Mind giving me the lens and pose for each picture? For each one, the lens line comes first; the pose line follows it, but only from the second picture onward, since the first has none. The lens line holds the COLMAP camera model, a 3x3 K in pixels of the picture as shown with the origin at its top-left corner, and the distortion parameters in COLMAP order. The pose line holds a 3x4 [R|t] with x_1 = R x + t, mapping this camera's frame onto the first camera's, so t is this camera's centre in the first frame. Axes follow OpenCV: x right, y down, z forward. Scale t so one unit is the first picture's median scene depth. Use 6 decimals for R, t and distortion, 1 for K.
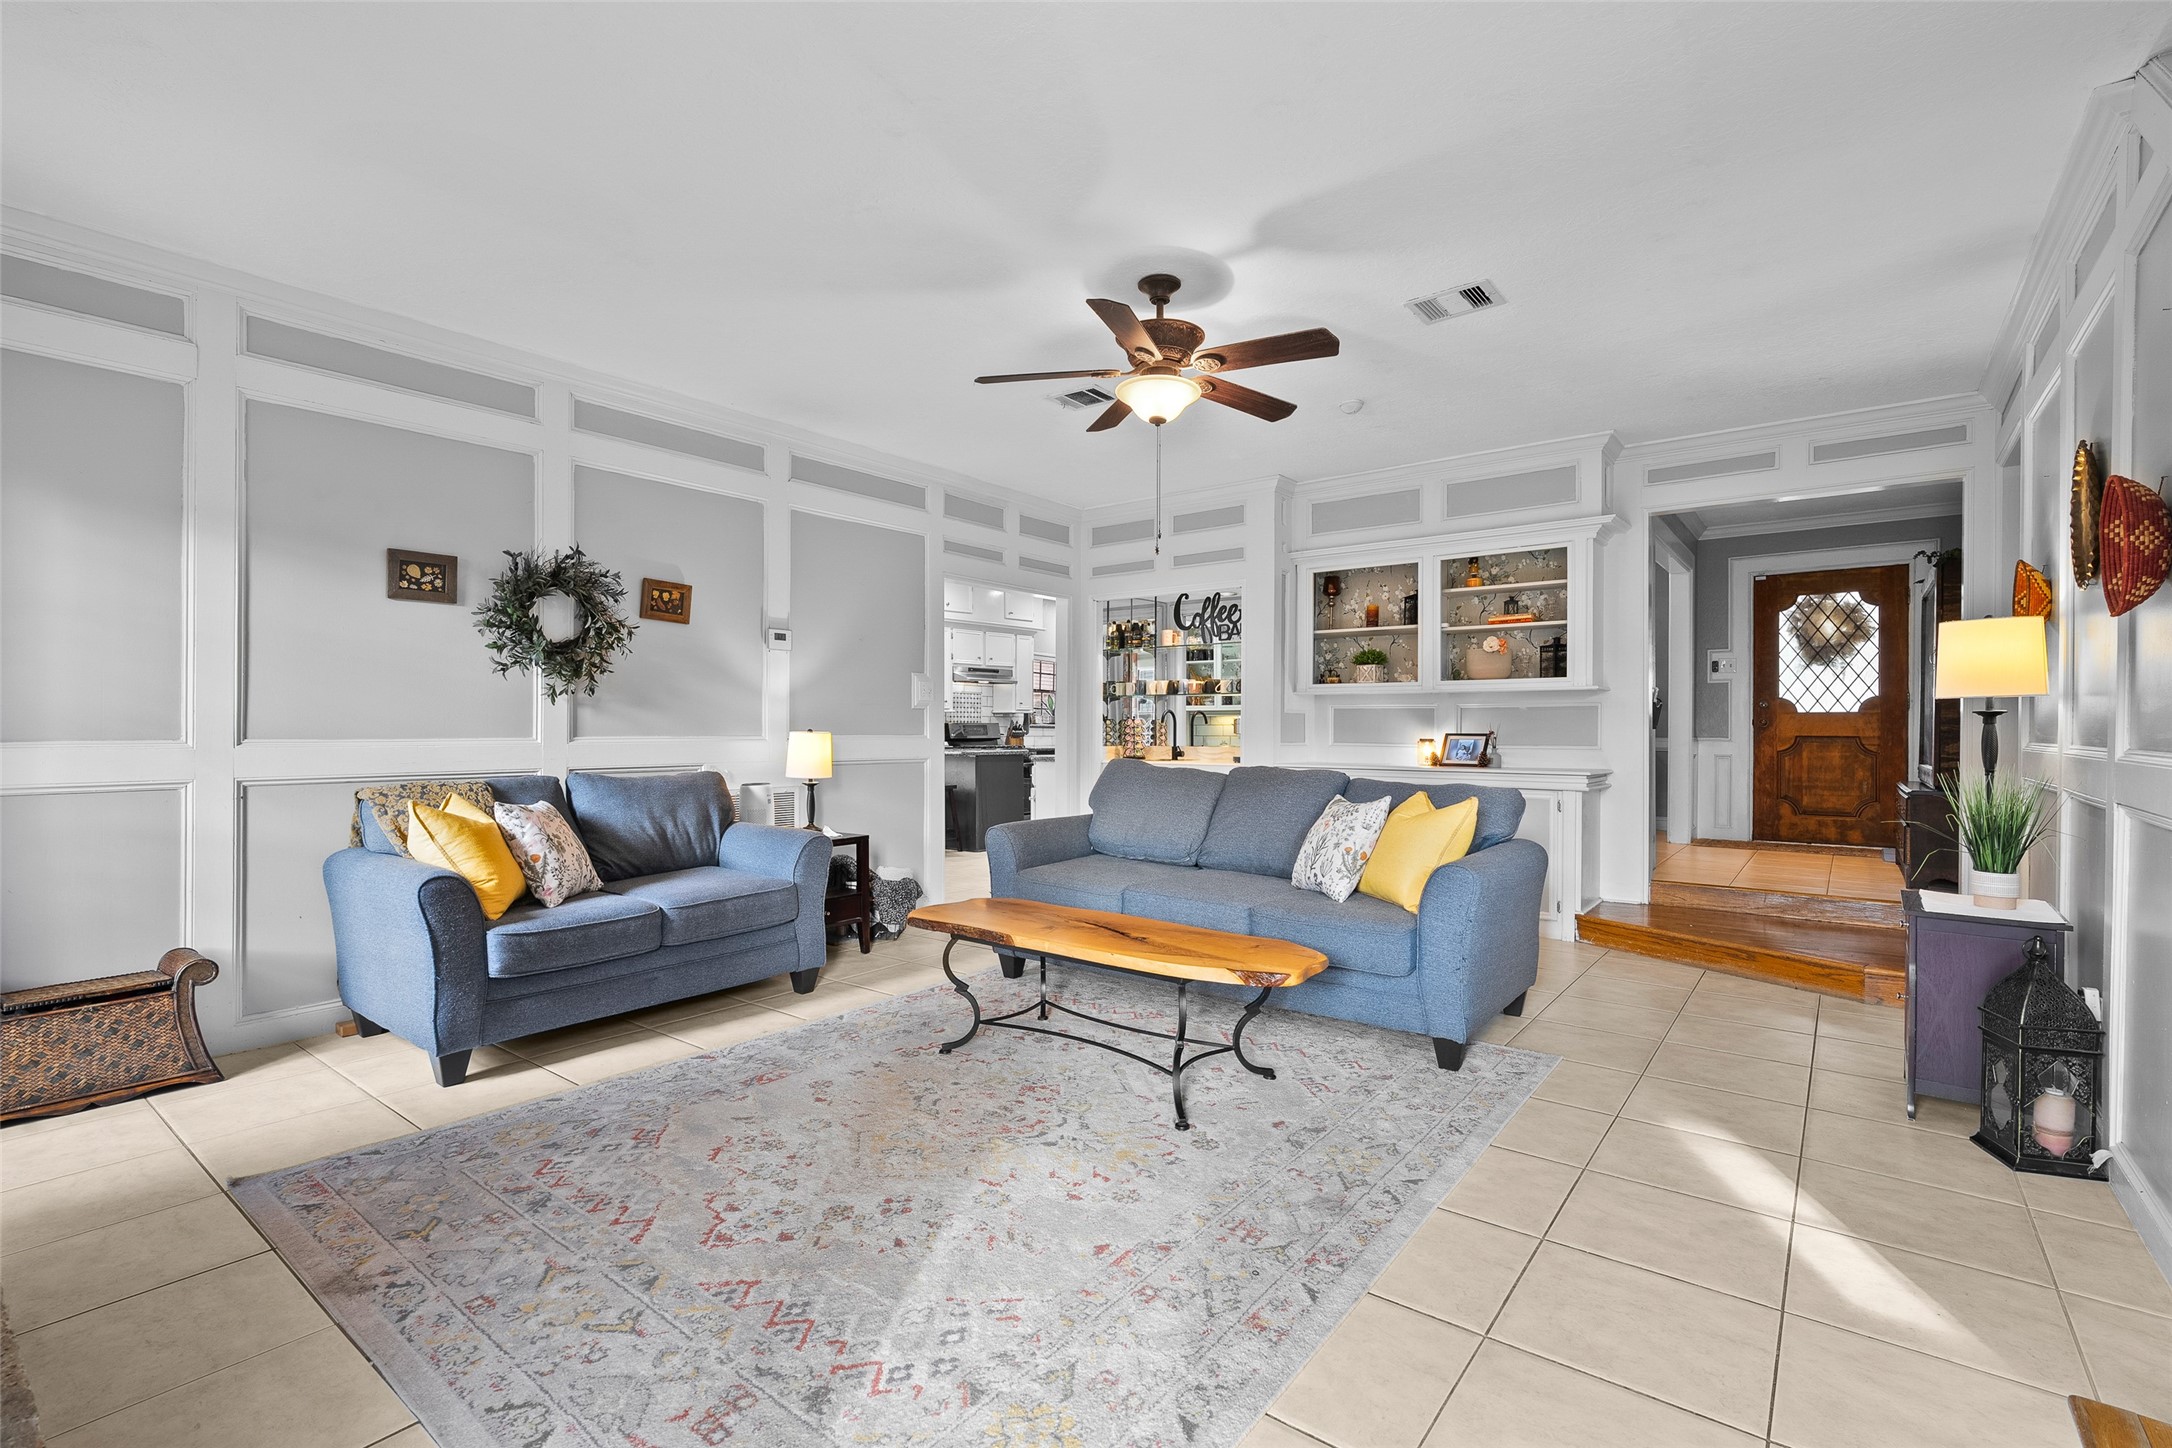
lens RADIAL K [[979.7, 0, 1076.6], [0, 979.7, 726.1], [0, 0, 1]] dist [-0.003085, -0.000410]
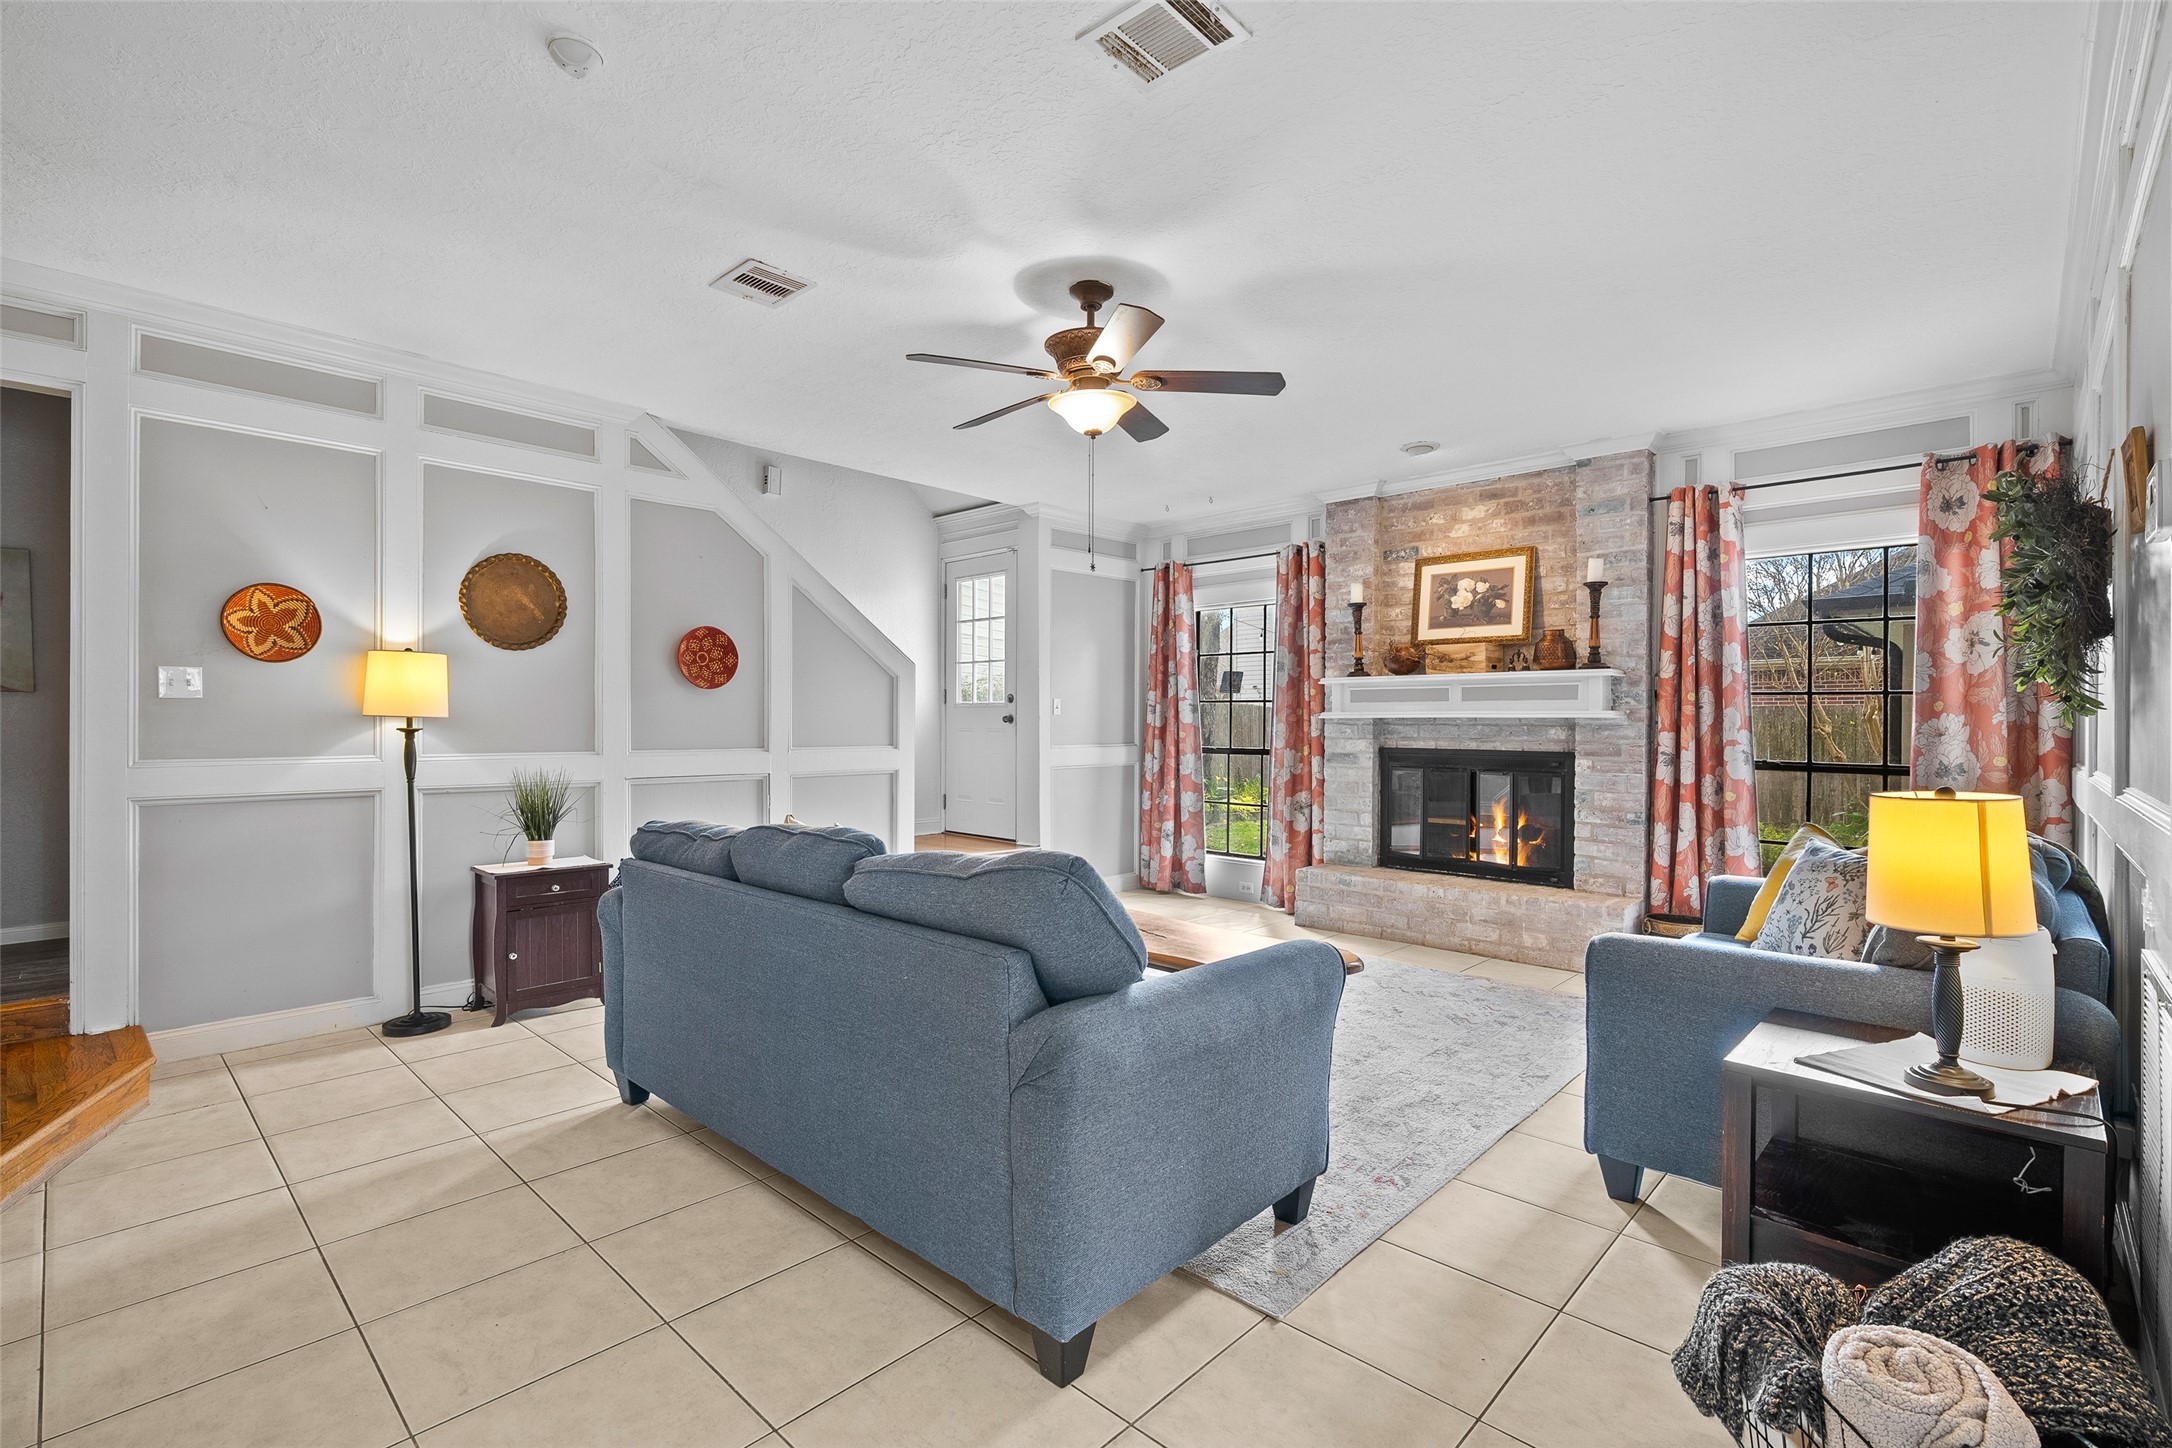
lens RADIAL K [[979.7, 0, 1096.5], [0, 979.7, 724.2], [0, 0, 1]] dist [-0.003085, -0.000410]
pose [[-0.996596, -0.007361, 0.082110, -0.002217], [-0.007137, 0.999970, 0.003023, -0.029572], [-0.082130, 0.002427, -0.996619, 2.117894]]
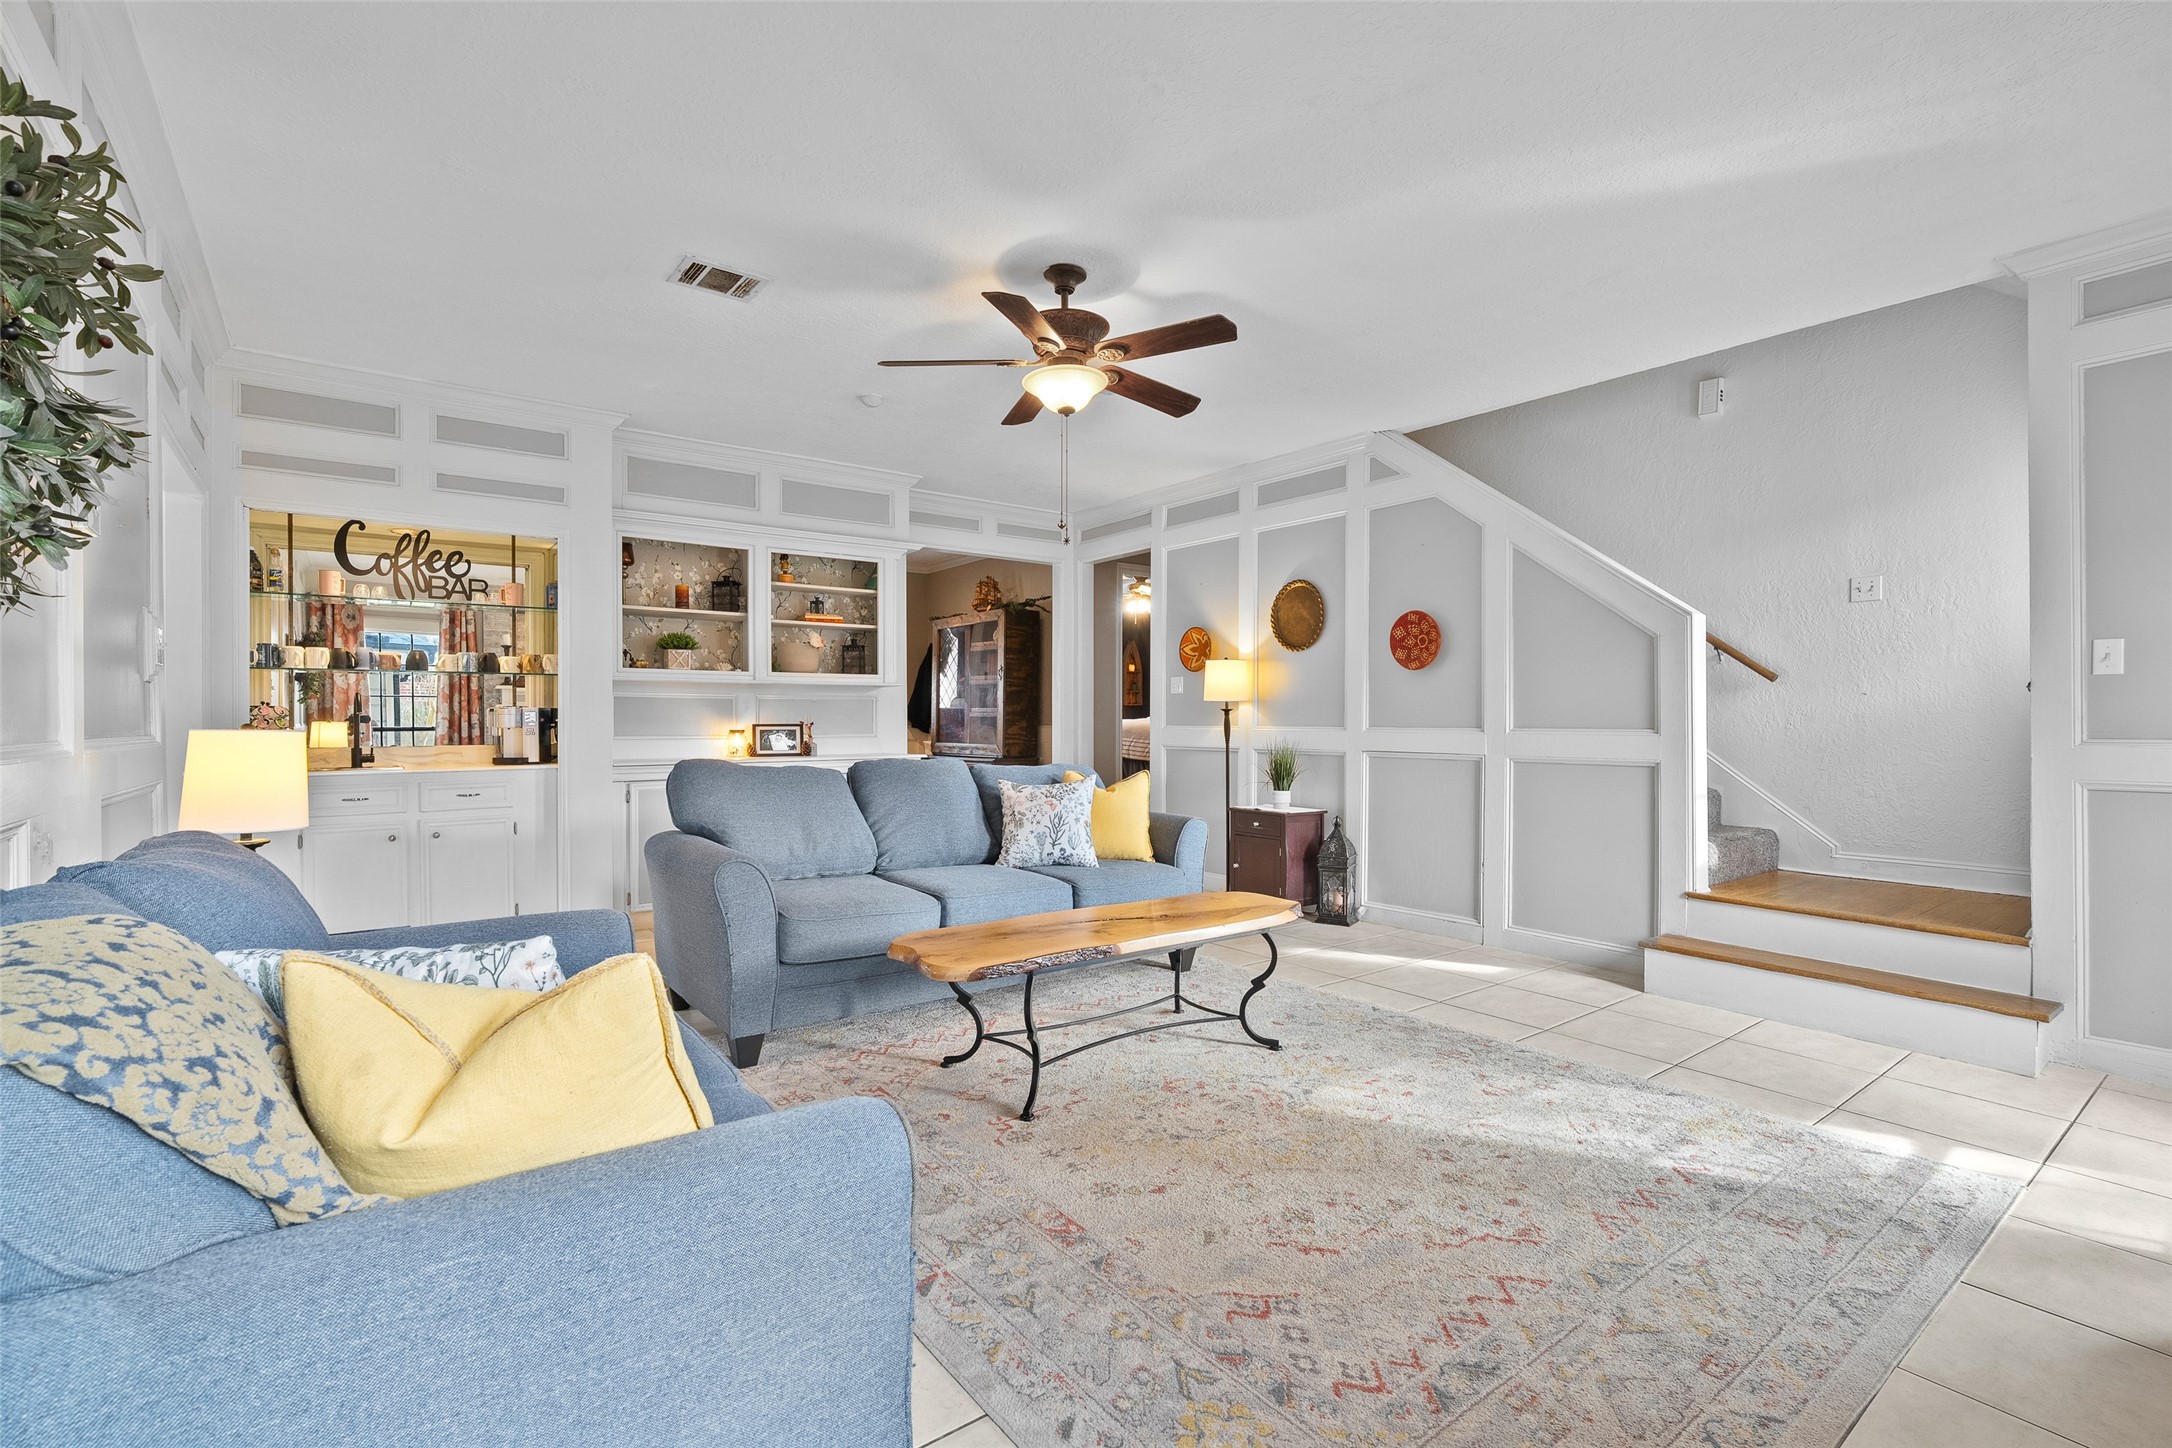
lens RADIAL K [[979.7, 0, 1087.9], [0, 979.7, 723.8], [0, 0, 1]] dist [-0.003085, -0.000410]
pose [[0.248550, -0.008006, 0.968586, -0.948923], [0.000626, 0.999967, 0.008105, -0.001142], [-0.968619, -0.001409, 0.248547, 0.785512]]
